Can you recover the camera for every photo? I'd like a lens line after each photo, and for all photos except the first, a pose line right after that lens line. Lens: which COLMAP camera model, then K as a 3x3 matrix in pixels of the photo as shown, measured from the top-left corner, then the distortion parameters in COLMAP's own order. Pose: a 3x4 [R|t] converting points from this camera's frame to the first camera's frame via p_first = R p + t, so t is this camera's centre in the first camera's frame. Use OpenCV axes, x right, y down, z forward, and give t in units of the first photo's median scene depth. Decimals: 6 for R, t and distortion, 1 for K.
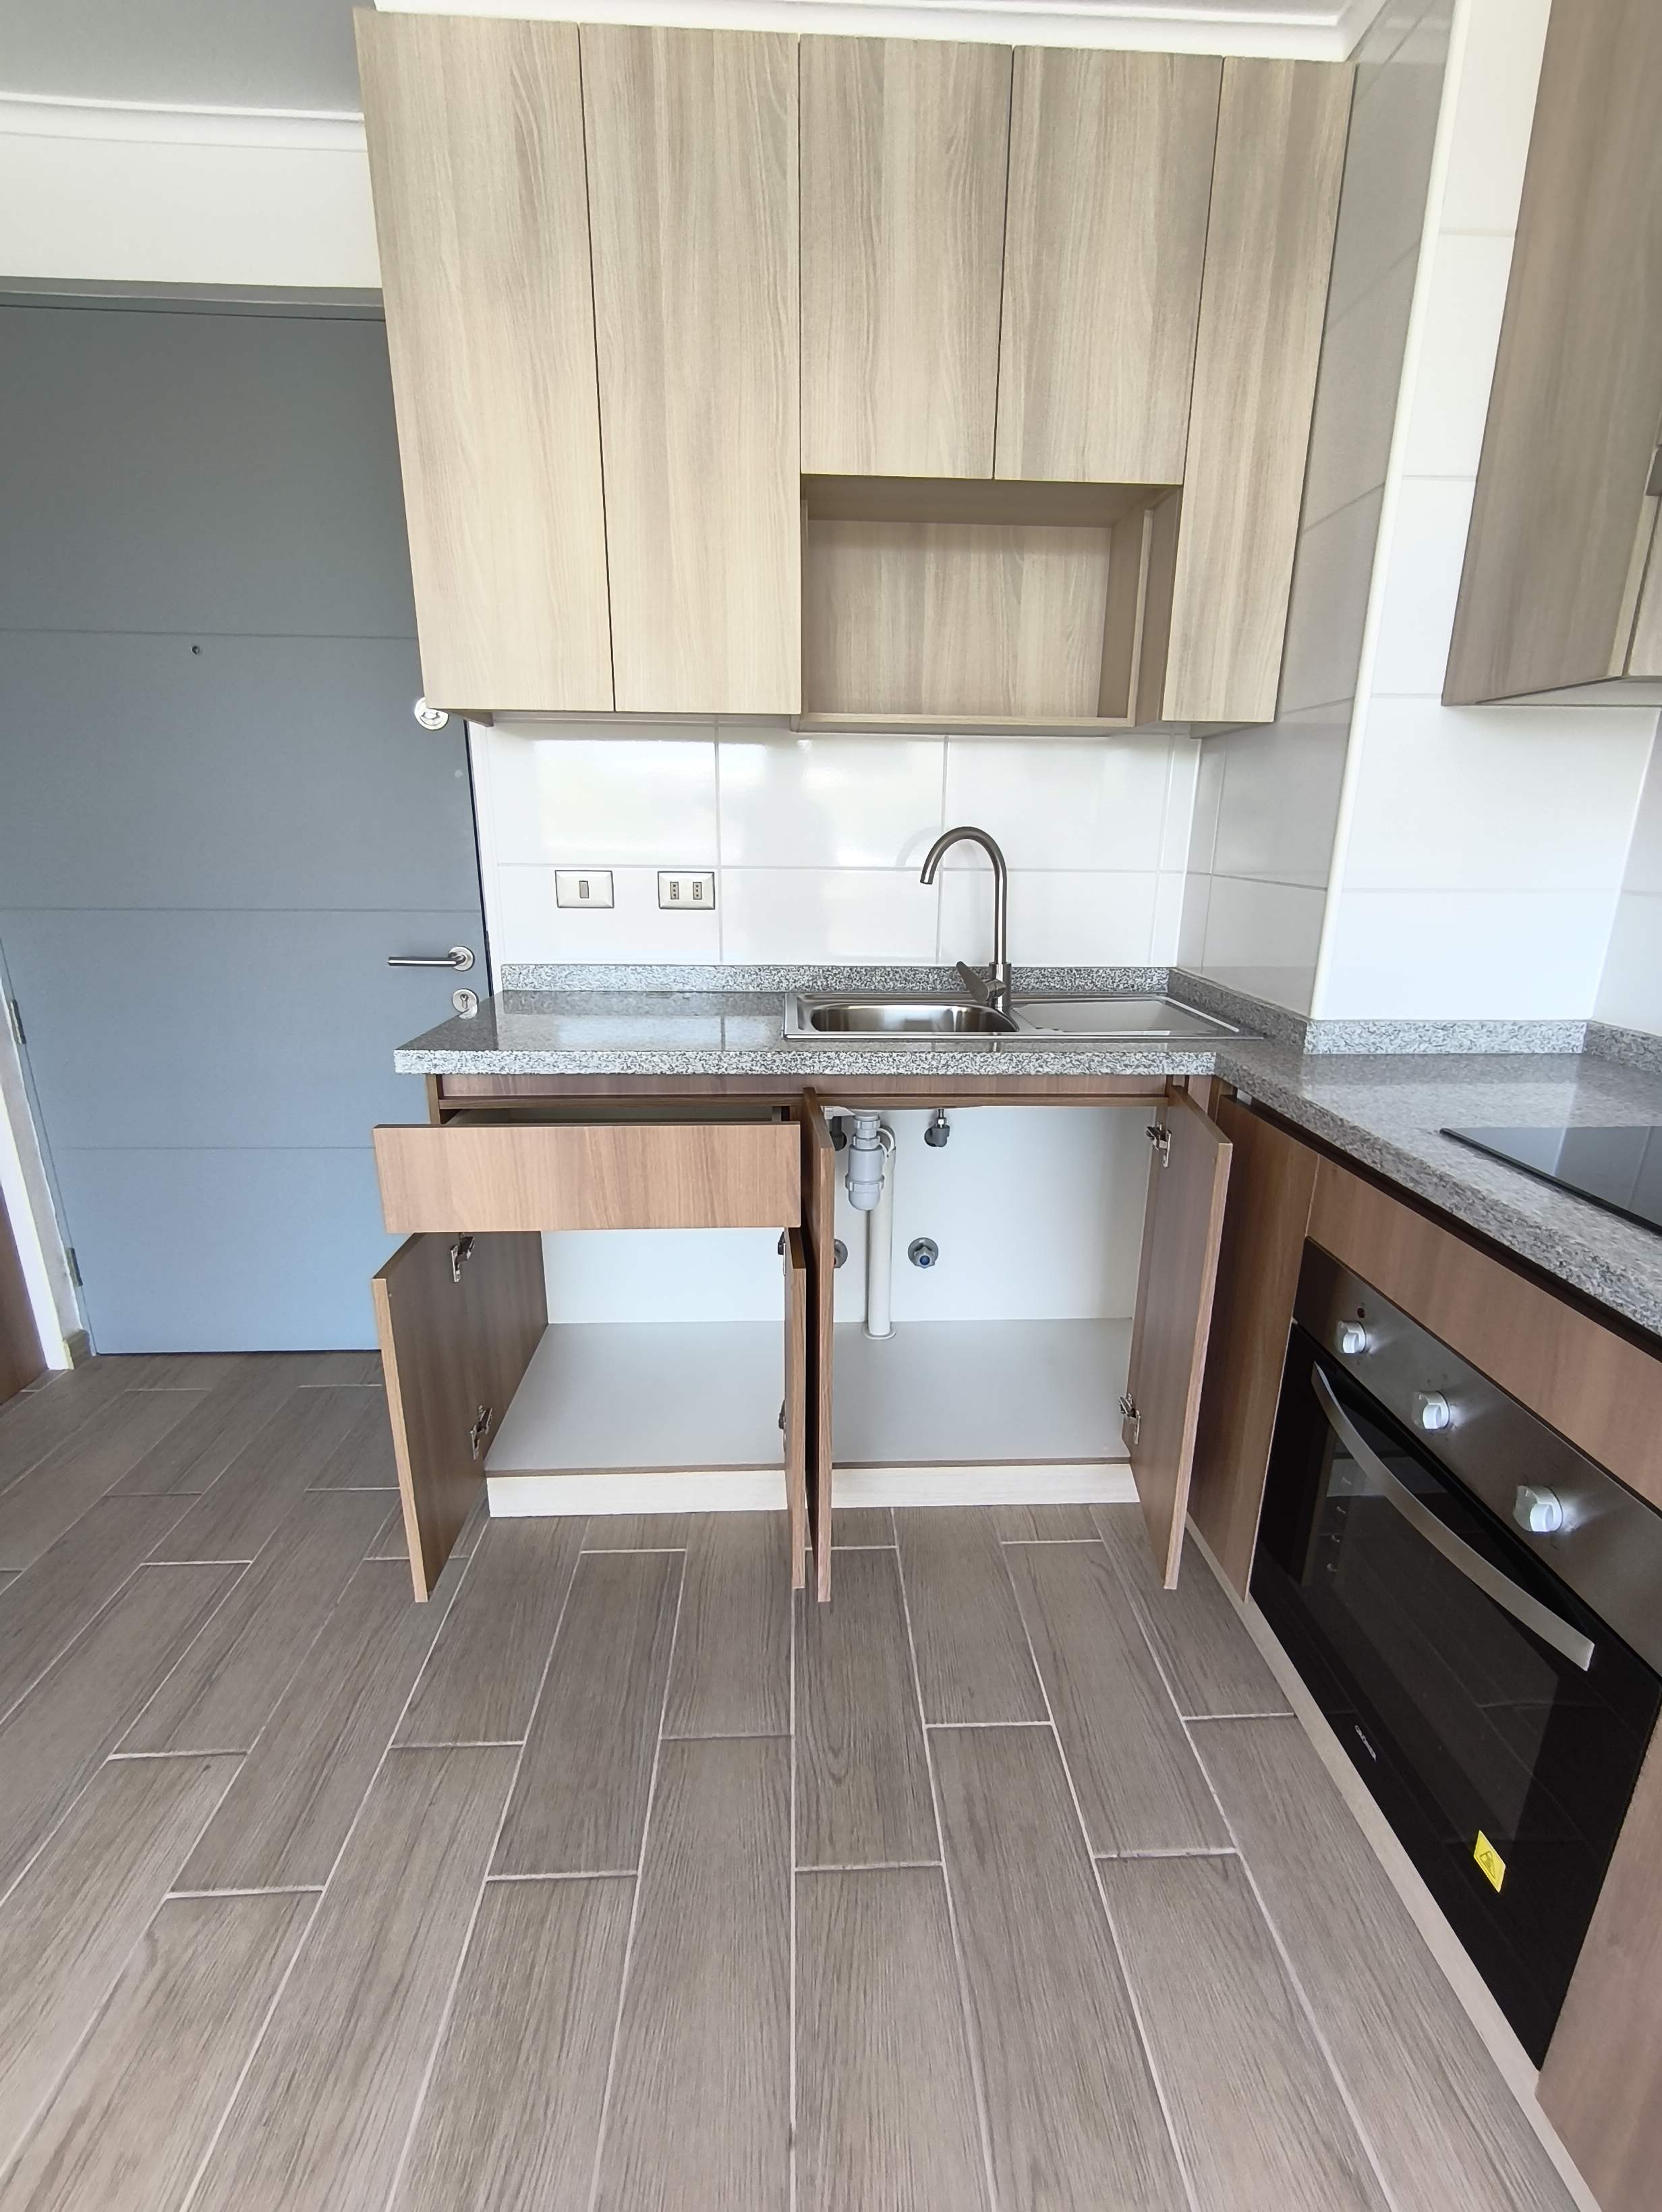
lens RADIAL K [[1002.0, 0, 828.3], [0, 1002.0, 1123.9], [0, 0, 1]] dist [-0.001874, 0.000344]
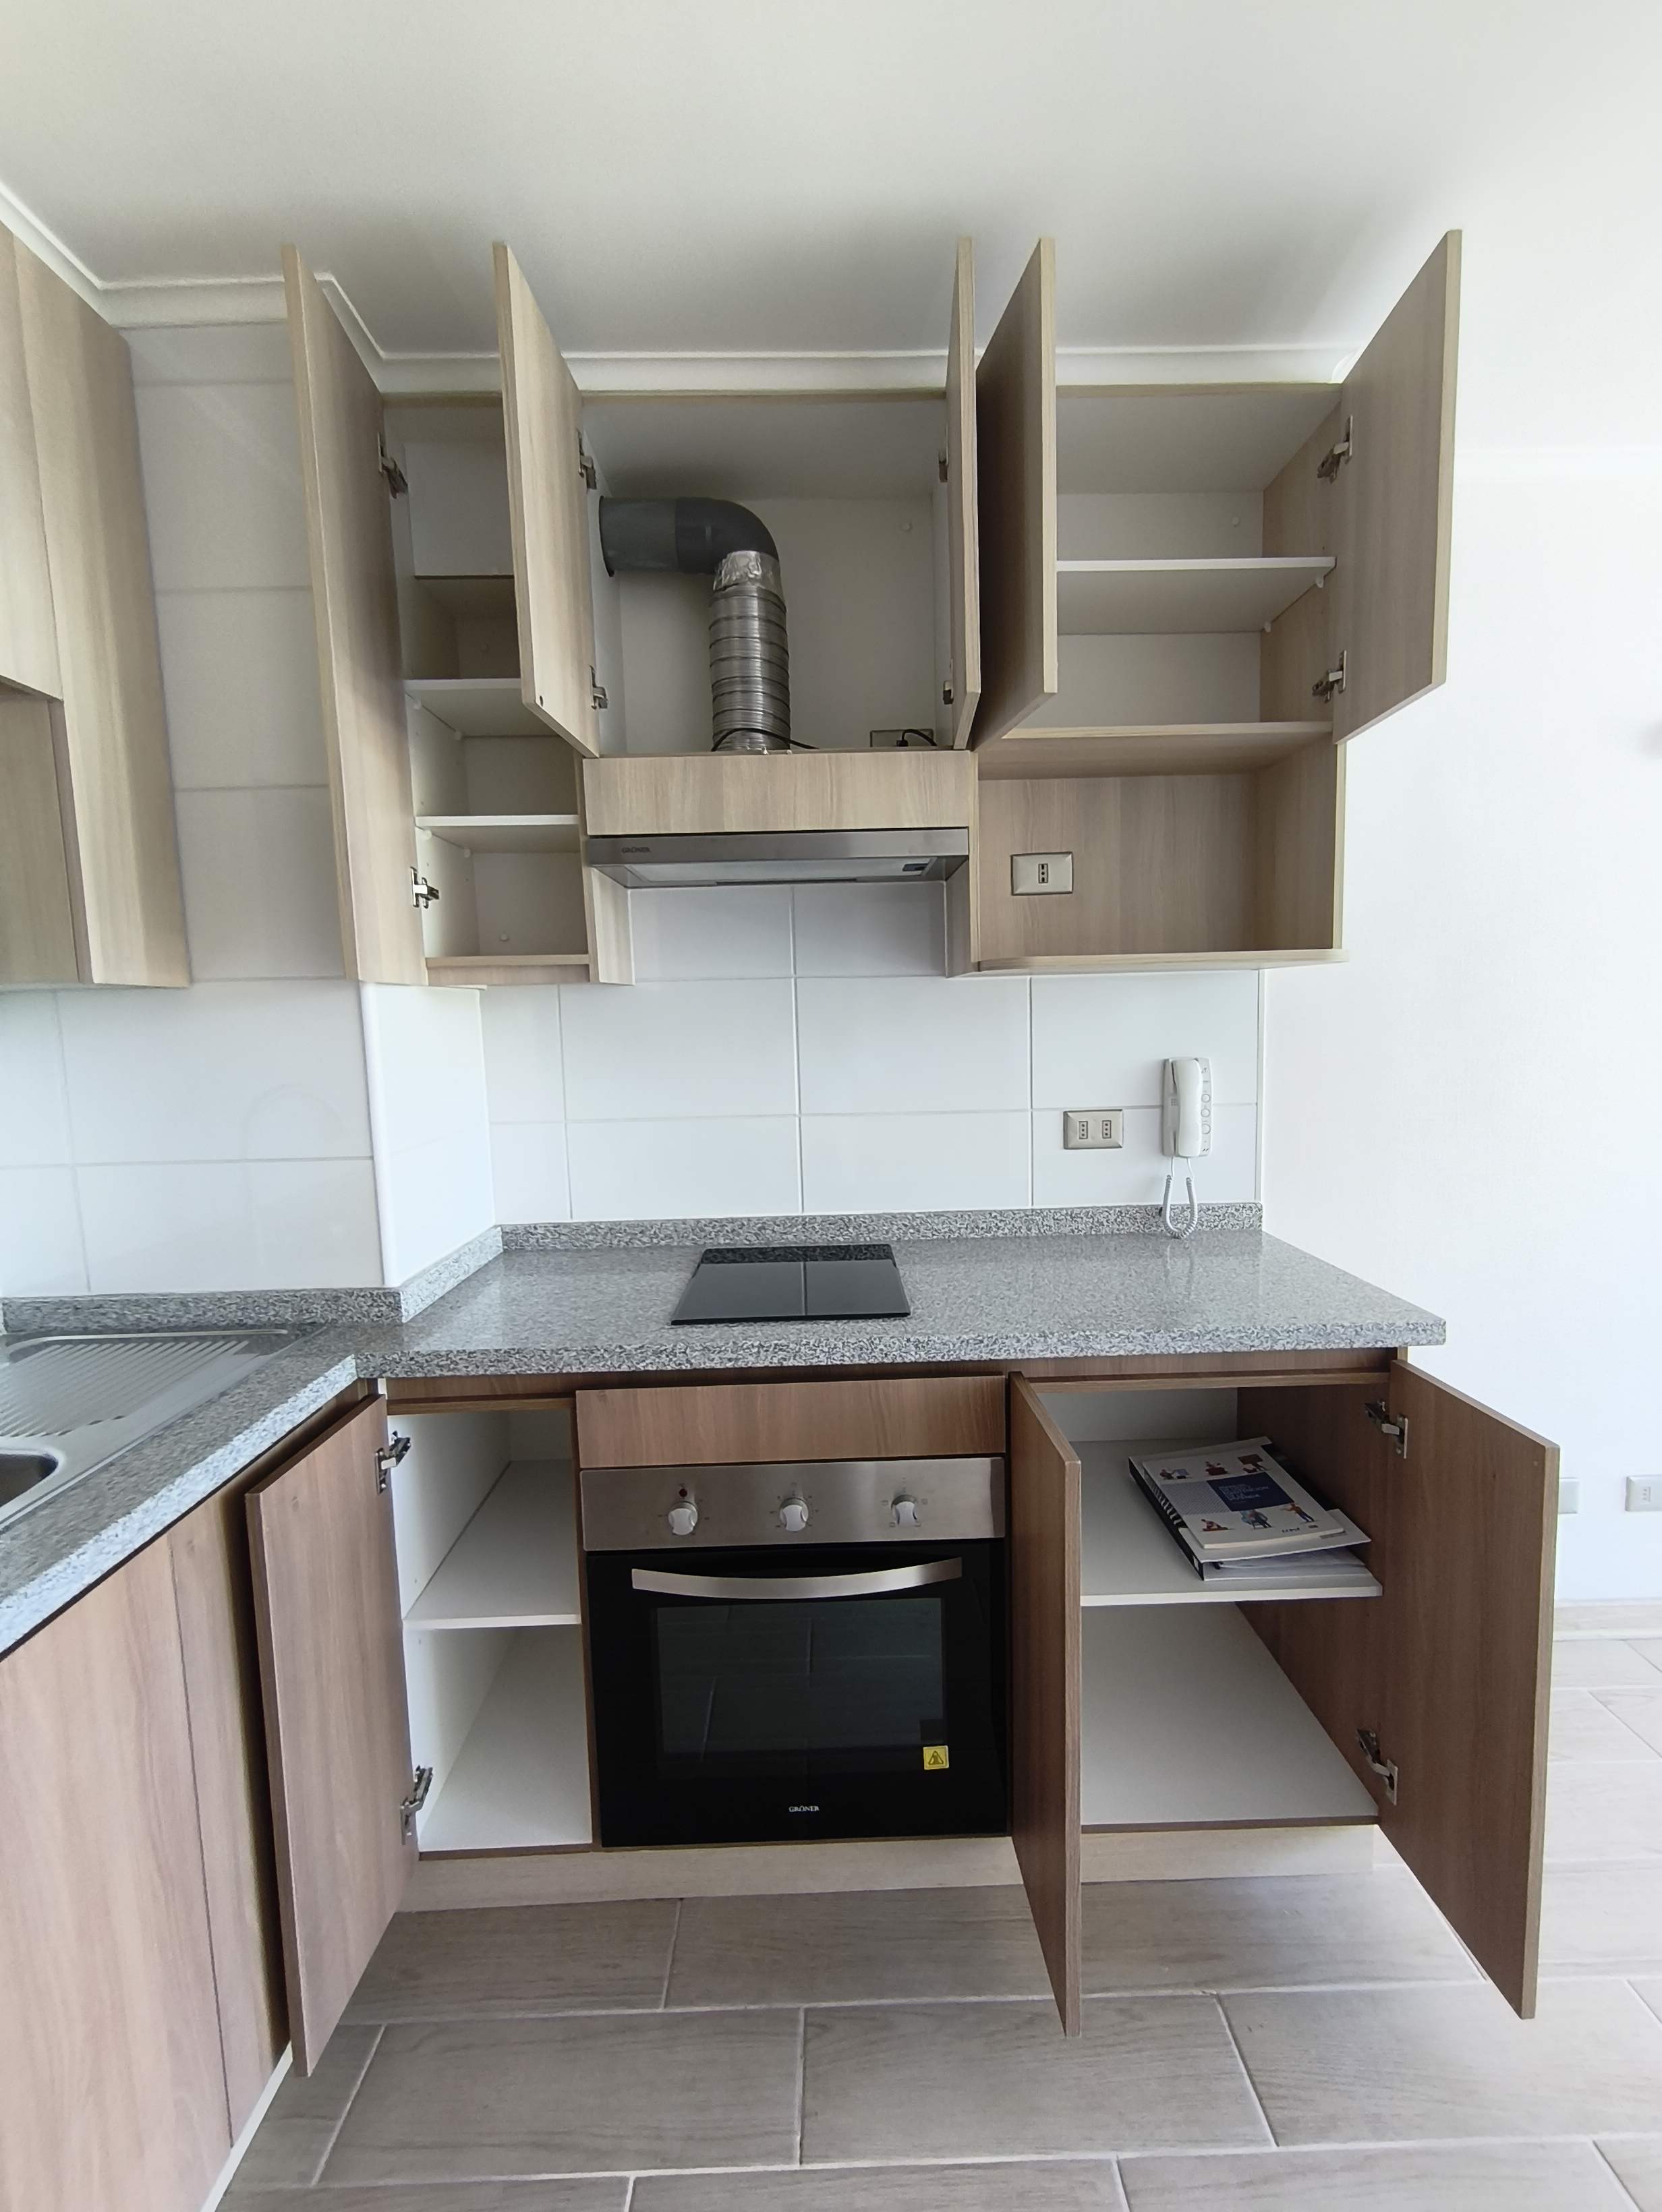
lens RADIAL K [[1002.0, 0, 851.5], [0, 1002.0, 1073.6], [0, 0, 1]] dist [-0.001874, 0.000344]
pose [[0.007230, -0.075588, 0.997113, -0.443051], [0.305178, 0.949735, 0.069784, -0.219772], [-0.952268, 0.303792, 0.029935, 0.449474]]
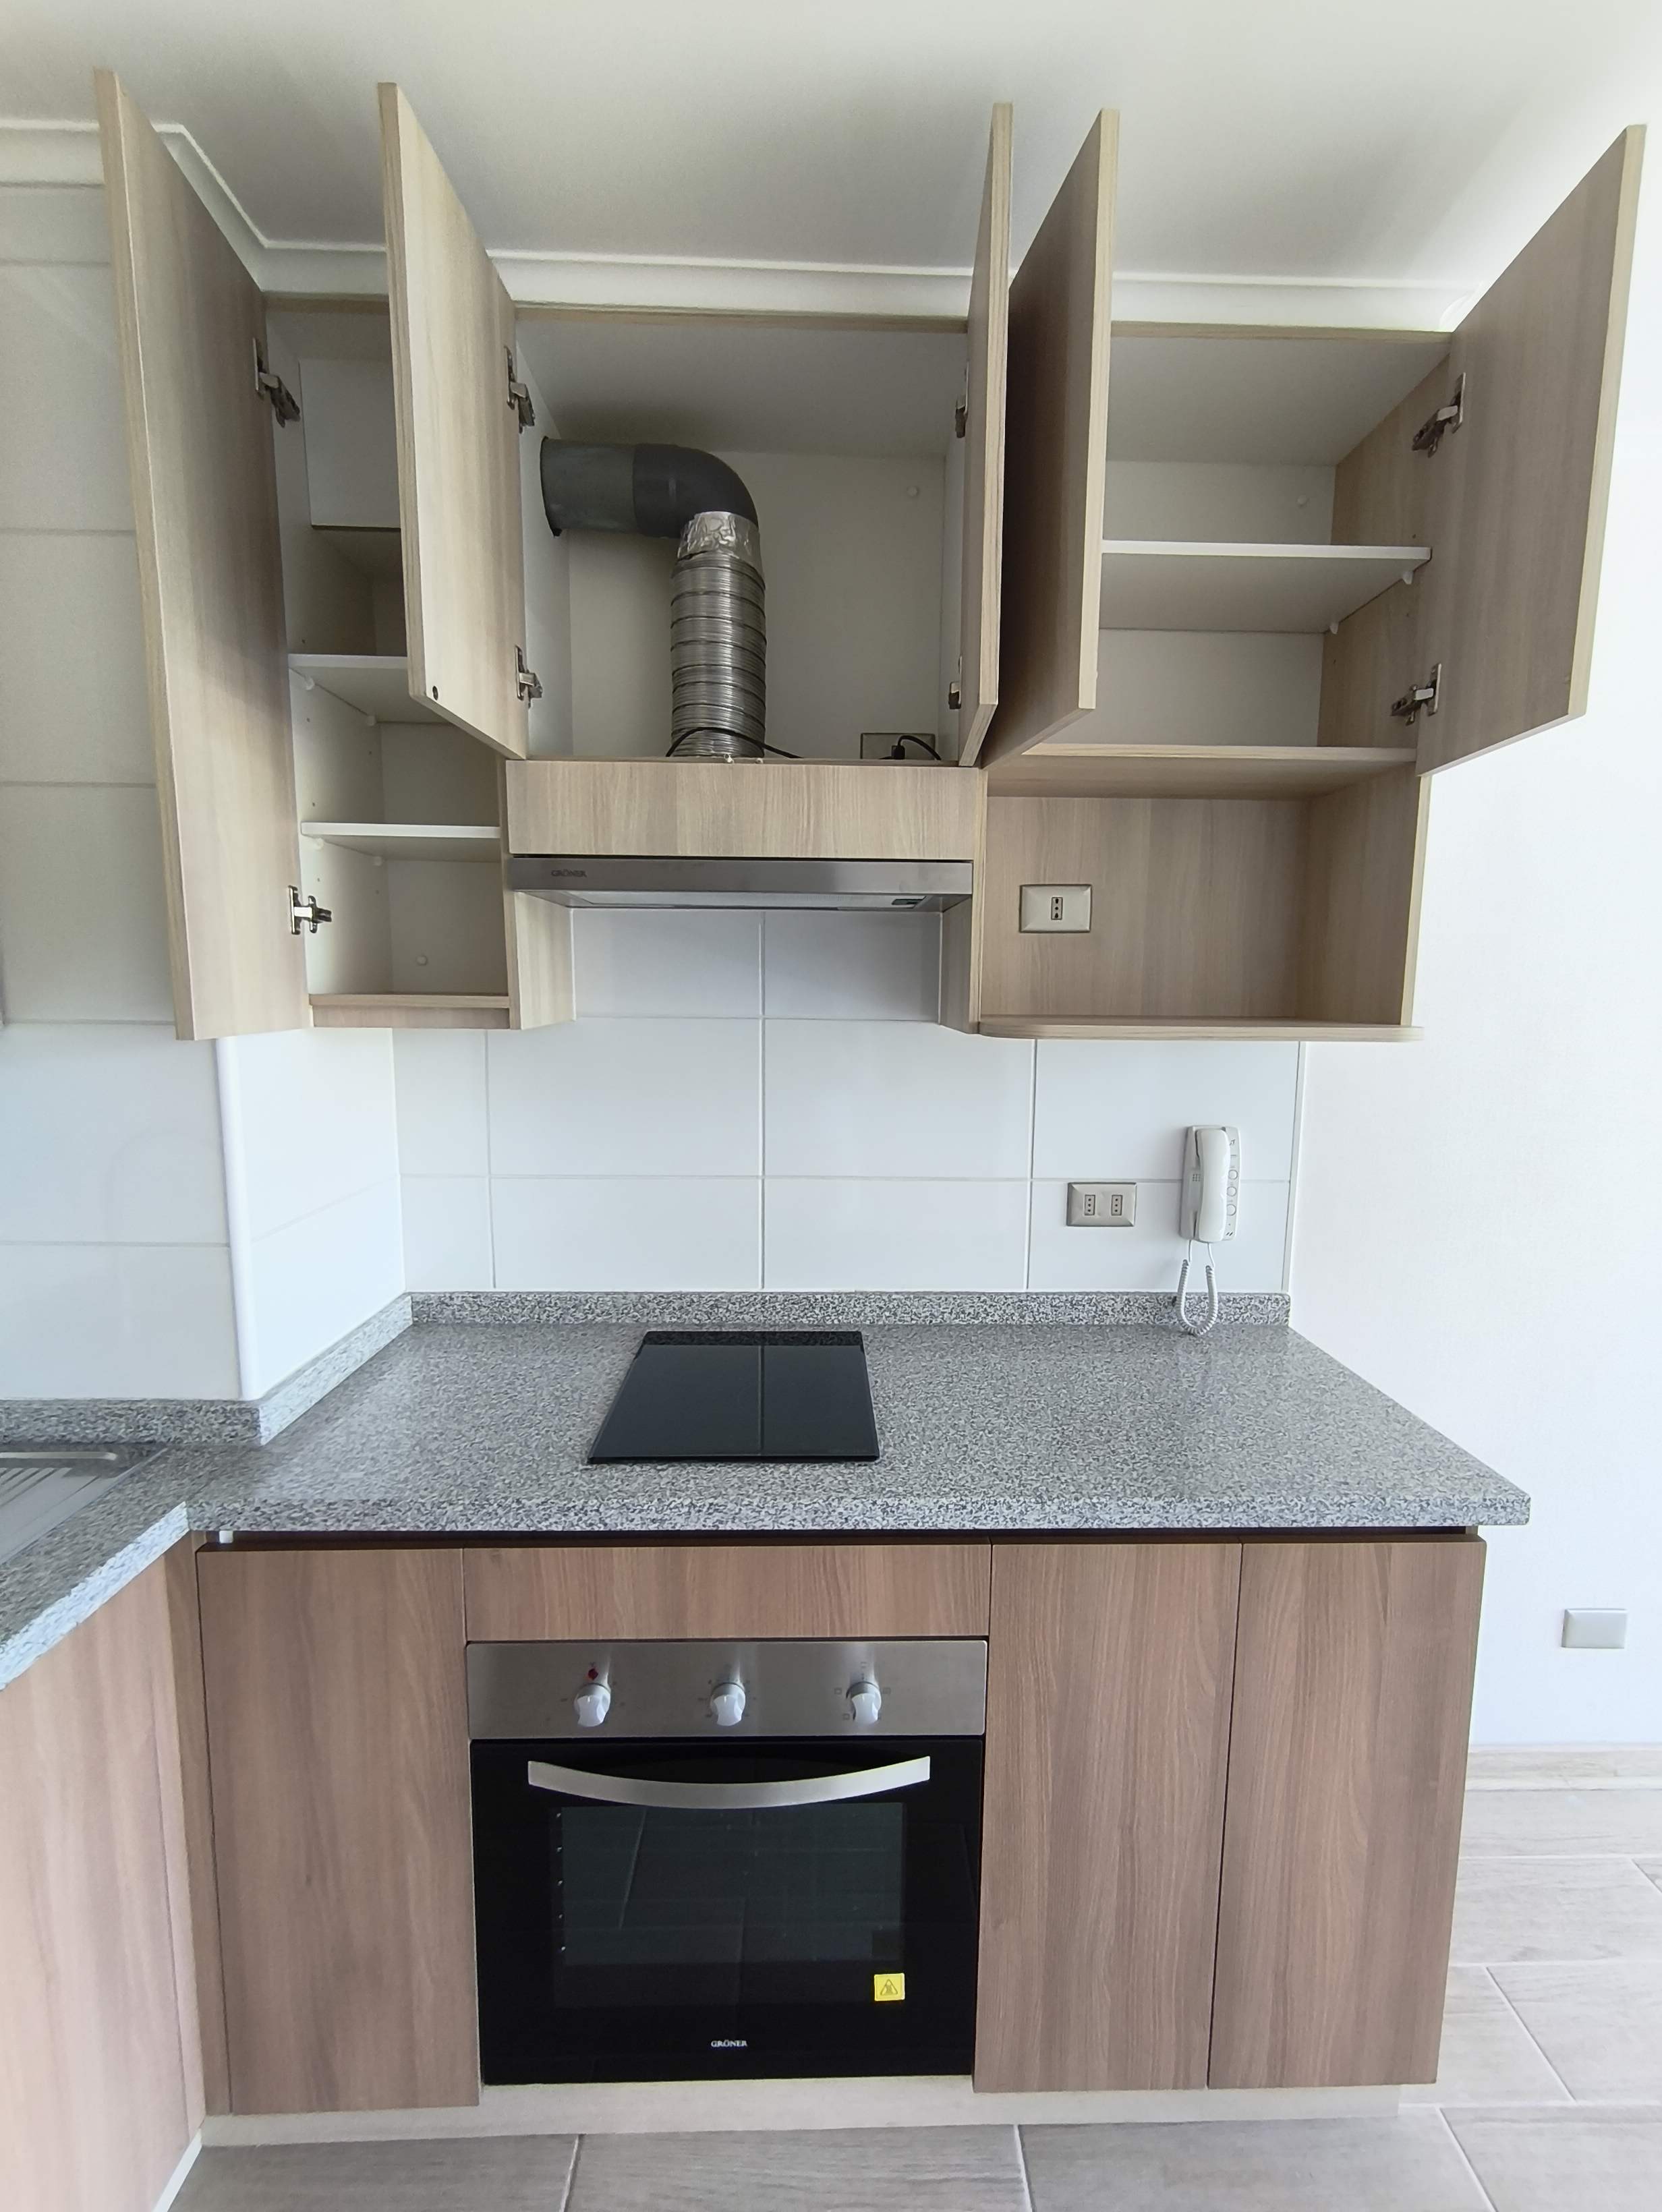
lens RADIAL K [[1002.0, 0, 847.5], [0, 1002.0, 1076.0], [0, 0, 1]] dist [-0.001874, 0.000344]
pose [[0.003485, -0.101124, 0.994868, -0.270583], [0.268660, 0.958392, 0.096476, -0.284099], [-0.963229, 0.266945, 0.030508, 0.416214]]
